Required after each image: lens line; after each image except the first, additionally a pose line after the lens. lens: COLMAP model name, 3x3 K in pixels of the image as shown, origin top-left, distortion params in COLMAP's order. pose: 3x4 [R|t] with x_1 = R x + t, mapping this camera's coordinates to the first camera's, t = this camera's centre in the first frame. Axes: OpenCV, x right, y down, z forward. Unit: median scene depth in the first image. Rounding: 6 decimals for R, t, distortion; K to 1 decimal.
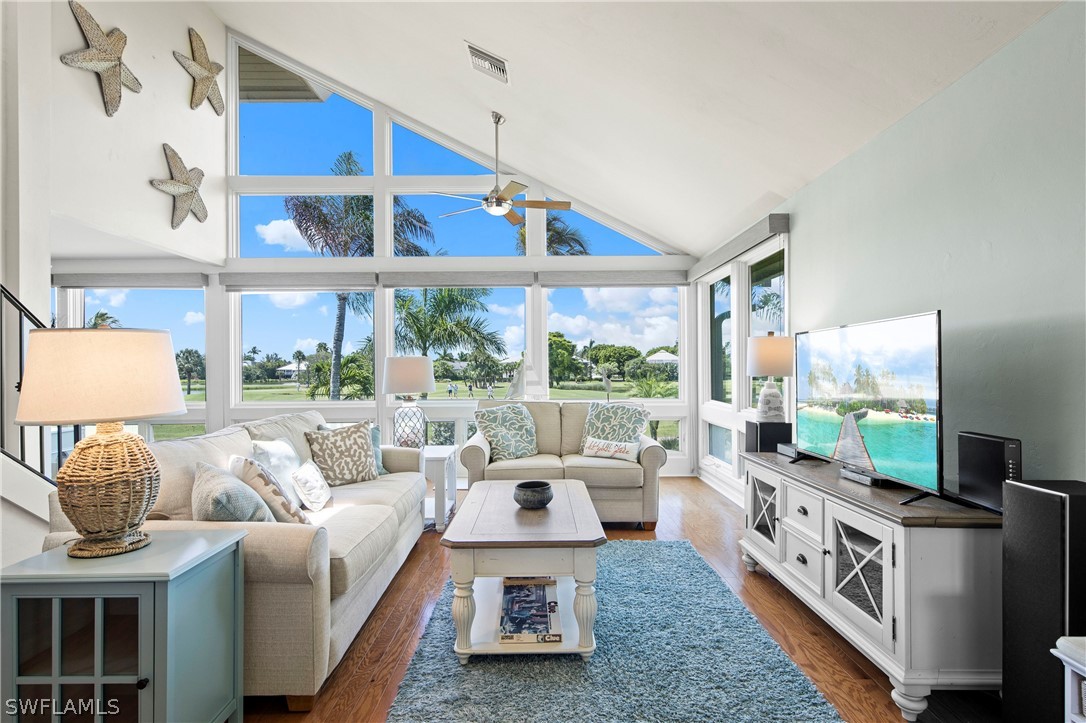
lens RADIAL K [[565.0, 0, 544.5], [0, 565.0, 367.6], [0, 0, 1]] dist [0.021743, -0.010696]
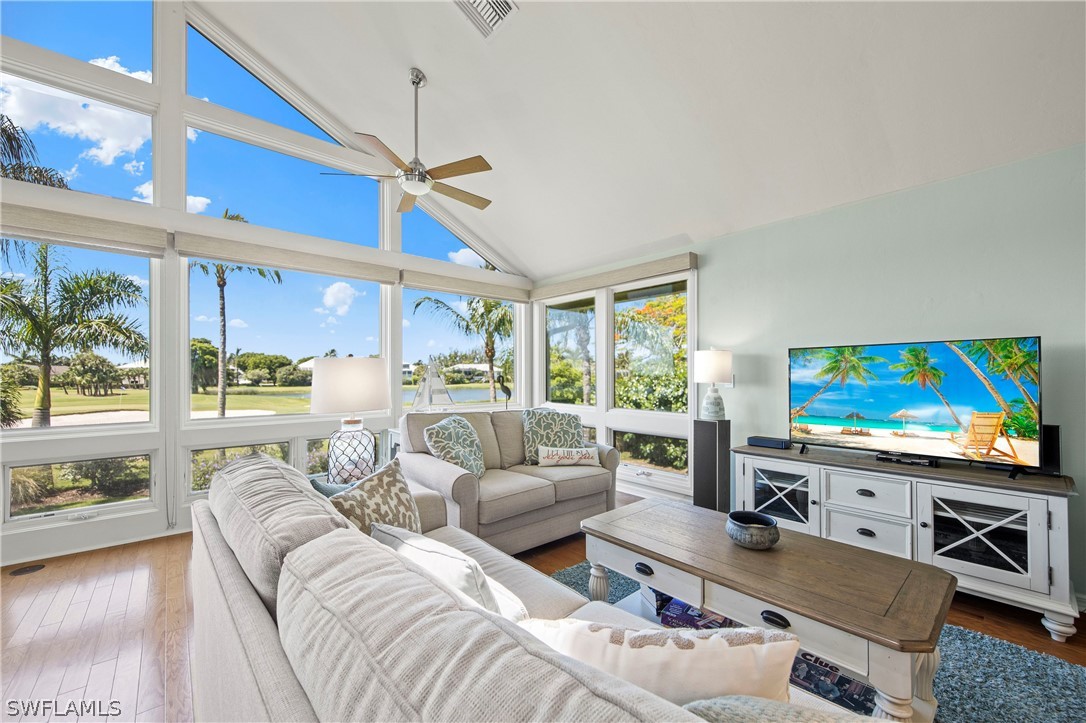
lens RADIAL K [[426.5, 0, 549.4], [0, 426.5, 375.0], [0, 0, 1]] dist [0.007521, -0.000059]
pose [[0.754647, 0.005001, 0.656112, -0.390000], [-0.005790, 0.999983, -0.000962, 0.001165], [-0.656106, -0.003073, 0.754663, 0.435261]]
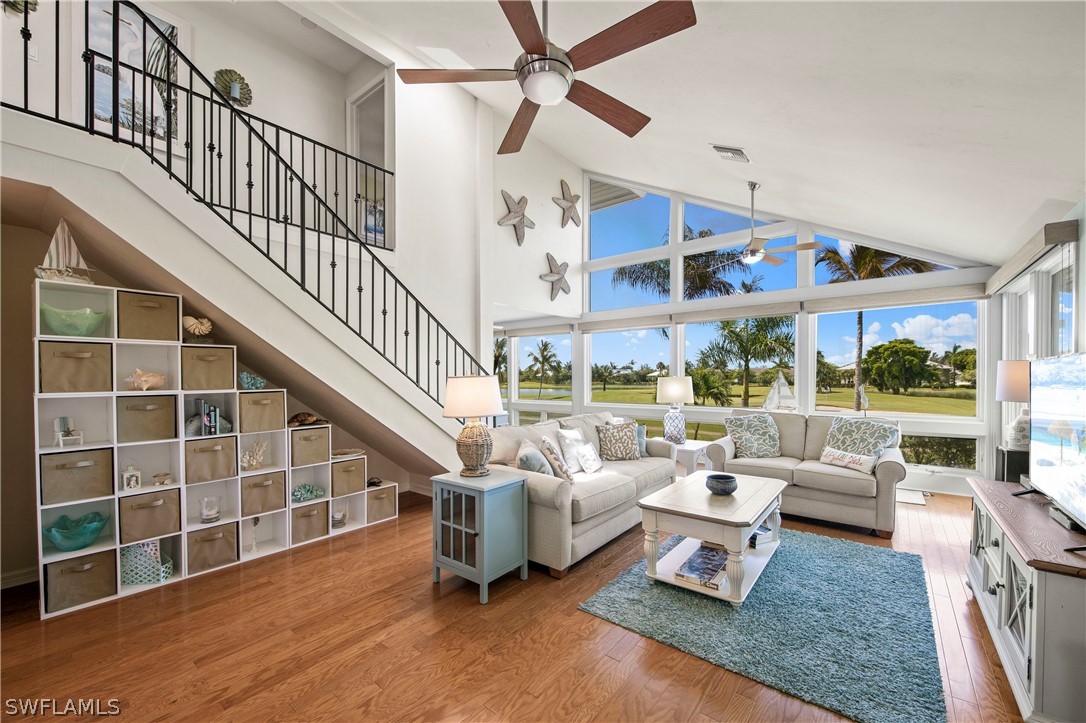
lens RADIAL K [[434.1, 0, 542.2], [0, 434.1, 379.1], [0, 0, 1]] dist [0.001104, -0.000259]
pose [[0.777952, 0.006419, -0.628291, 0.180728], [0.000884, 0.999936, 0.011311, -0.025541], [0.628323, -0.009355, 0.777896, -0.051869]]
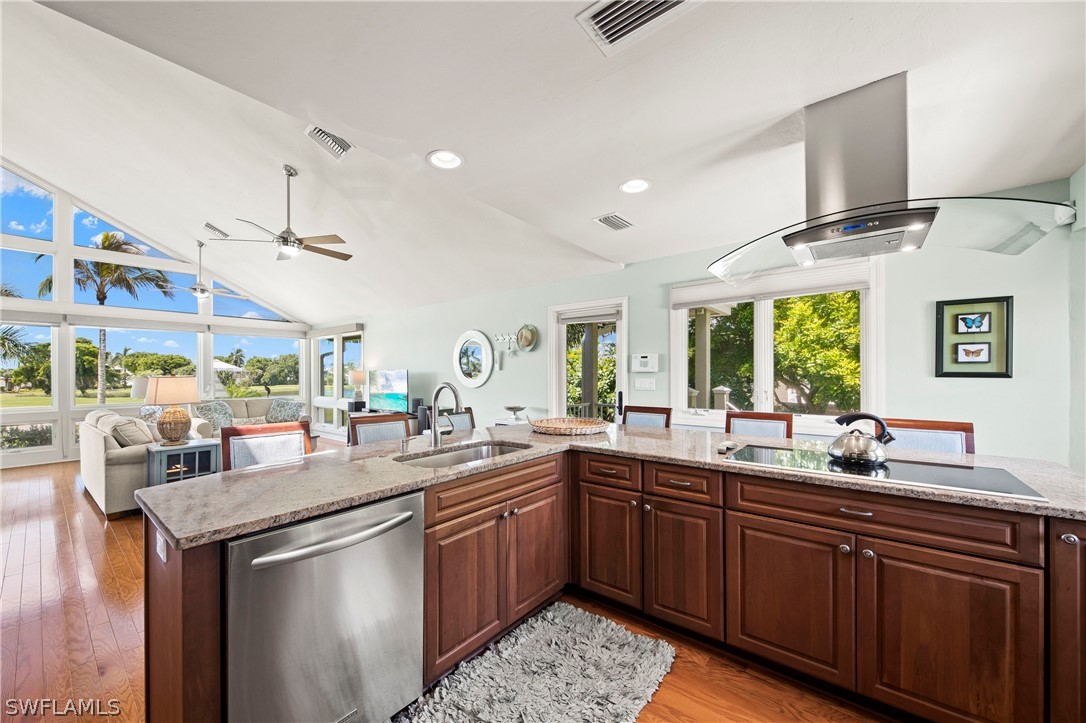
lens RADIAL K [[397.8, 0, 545.6], [0, 397.8, 372.9], [0, 0, 1]] dist [0.007435, -0.006310]
pose [[0.622441, 0.003918, 0.782657, -0.434043], [-0.000311, 0.999989, -0.004759, -0.026929], [-0.782666, 0.002719, 0.622435, -0.723224]]
